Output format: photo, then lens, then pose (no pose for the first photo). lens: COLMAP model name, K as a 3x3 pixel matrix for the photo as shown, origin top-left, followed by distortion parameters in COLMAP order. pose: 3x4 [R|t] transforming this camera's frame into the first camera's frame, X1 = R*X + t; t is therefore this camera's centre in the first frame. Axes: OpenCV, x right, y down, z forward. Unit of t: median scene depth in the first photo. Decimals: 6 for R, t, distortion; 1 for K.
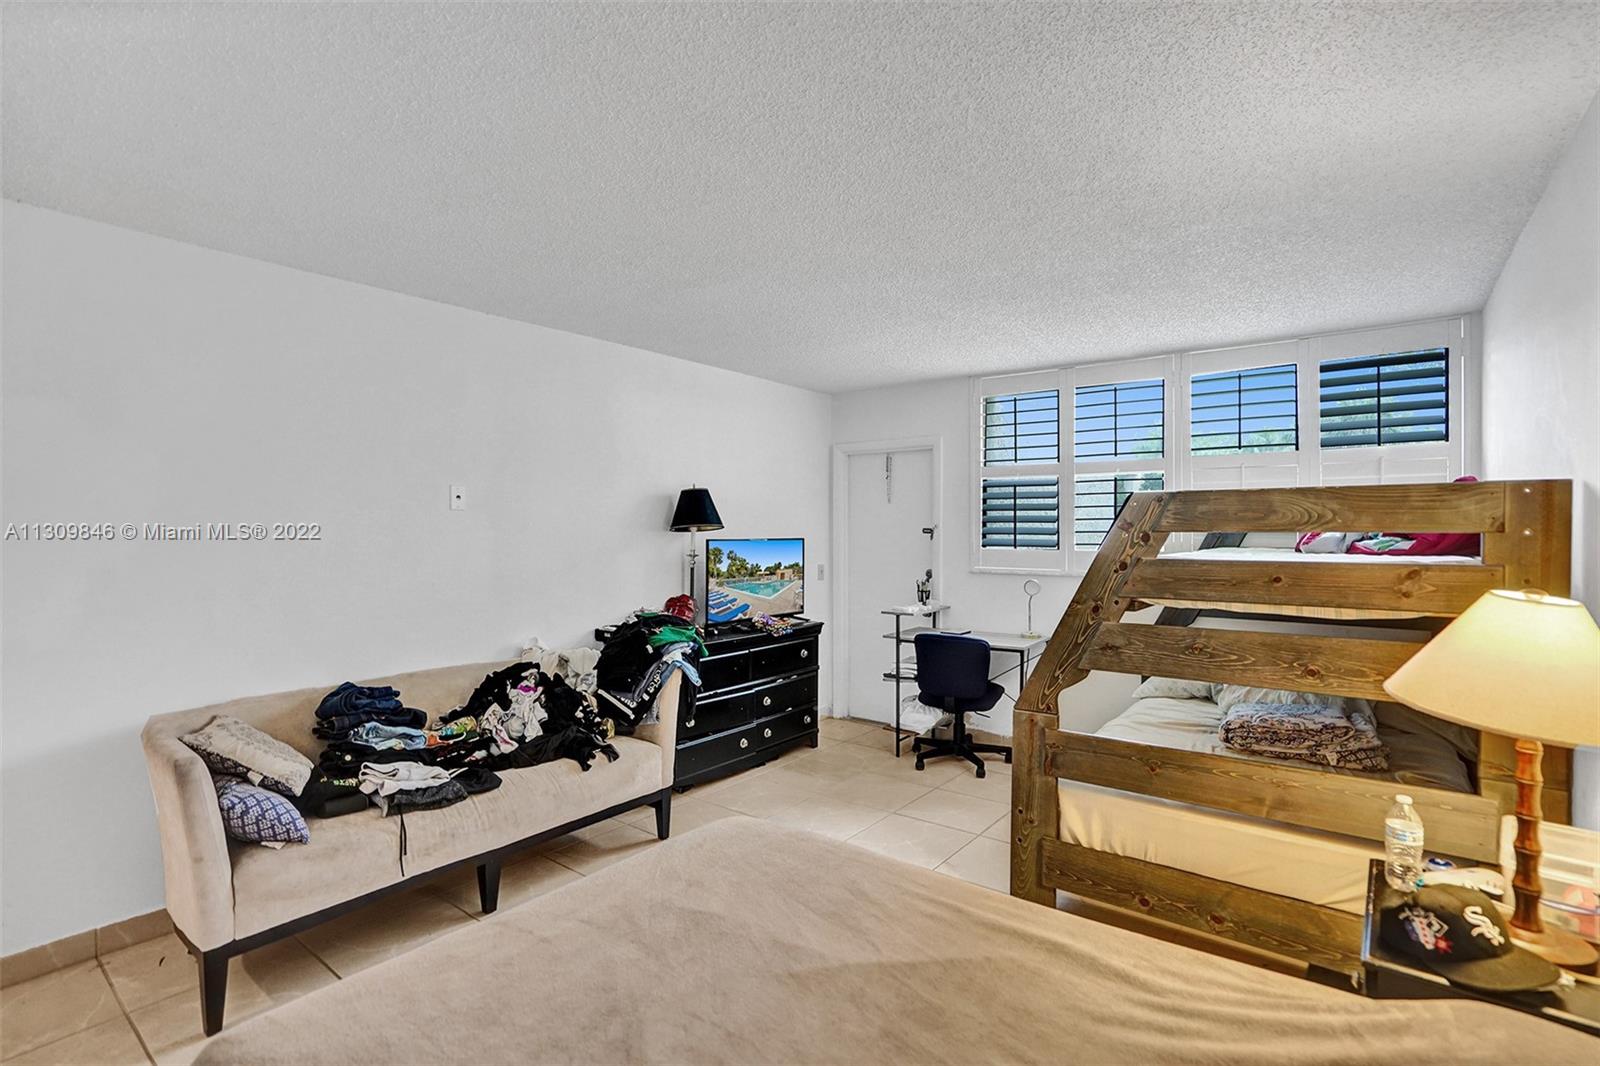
lens RADIAL K [[762.1, 0, 793.6], [0, 762.1, 534.5], [0, 0, 1]] dist [-0.032027, 0.026489]
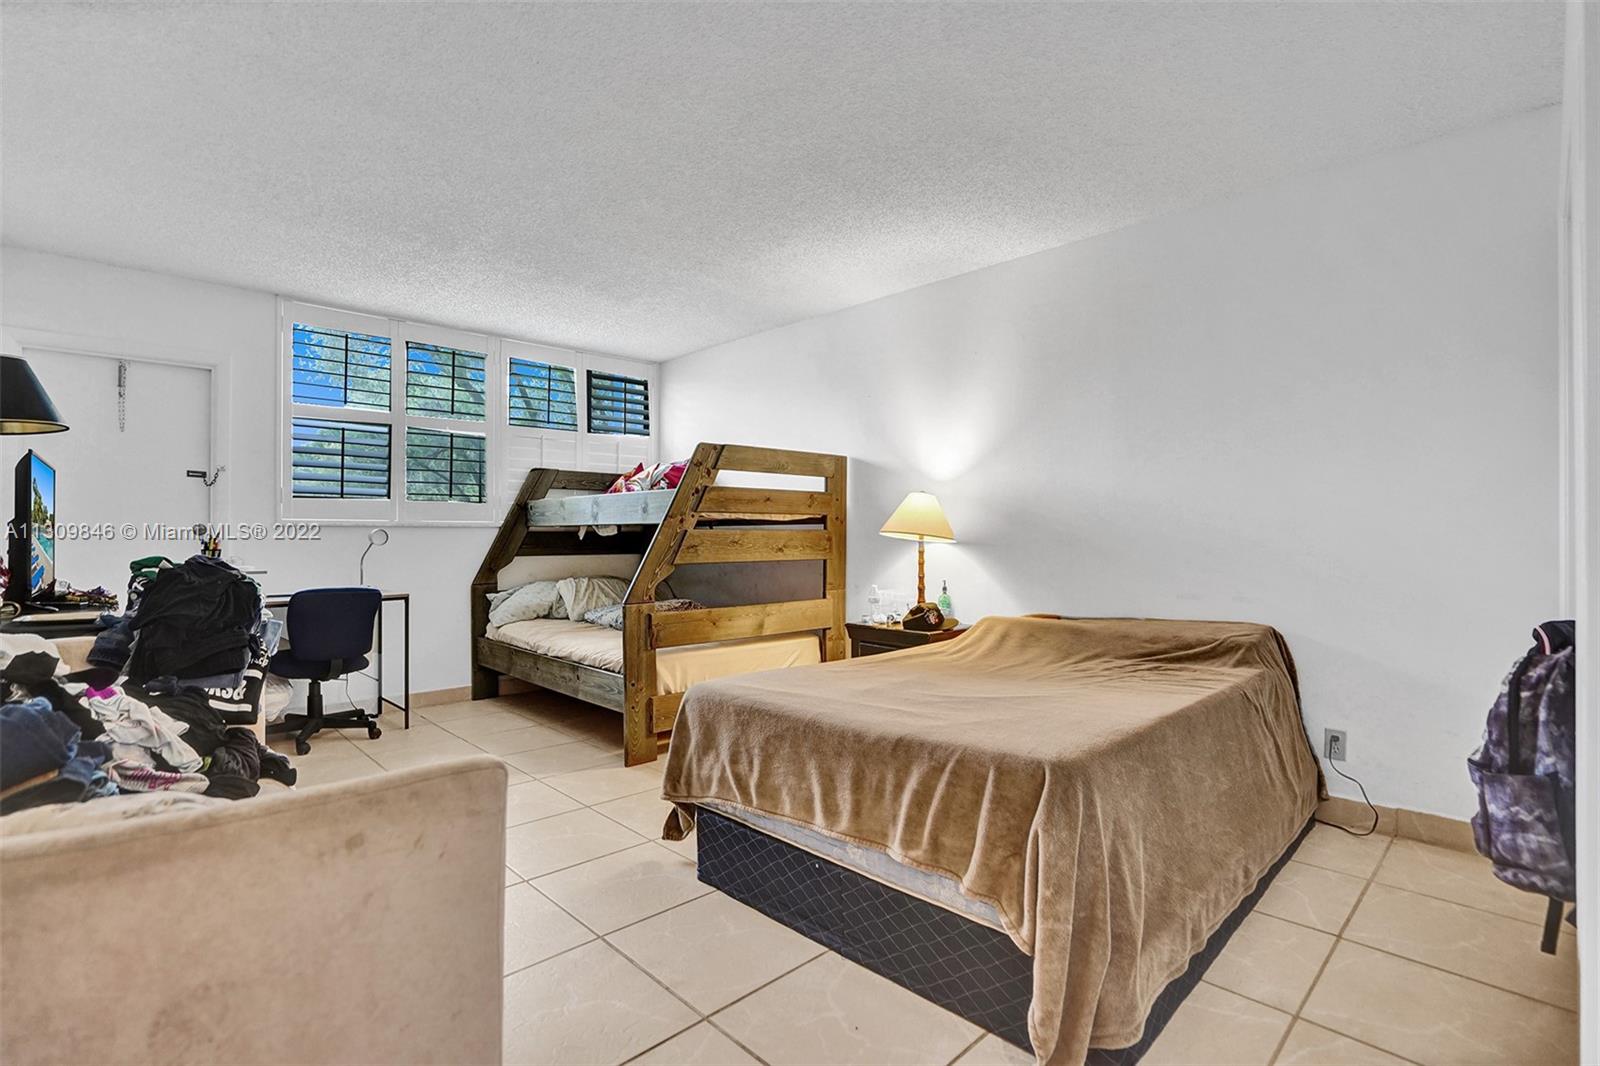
lens RADIAL K [[762.1, 0, 793.6], [0, 762.1, 534.5], [0, 0, 1]] dist [-0.032027, 0.026489]
pose [[0.151212, -0.002986, 0.988497, -0.723076], [0.010358, 0.999945, 0.001436, 0.091094], [-0.988447, 0.010021, 0.151234, 0.424995]]
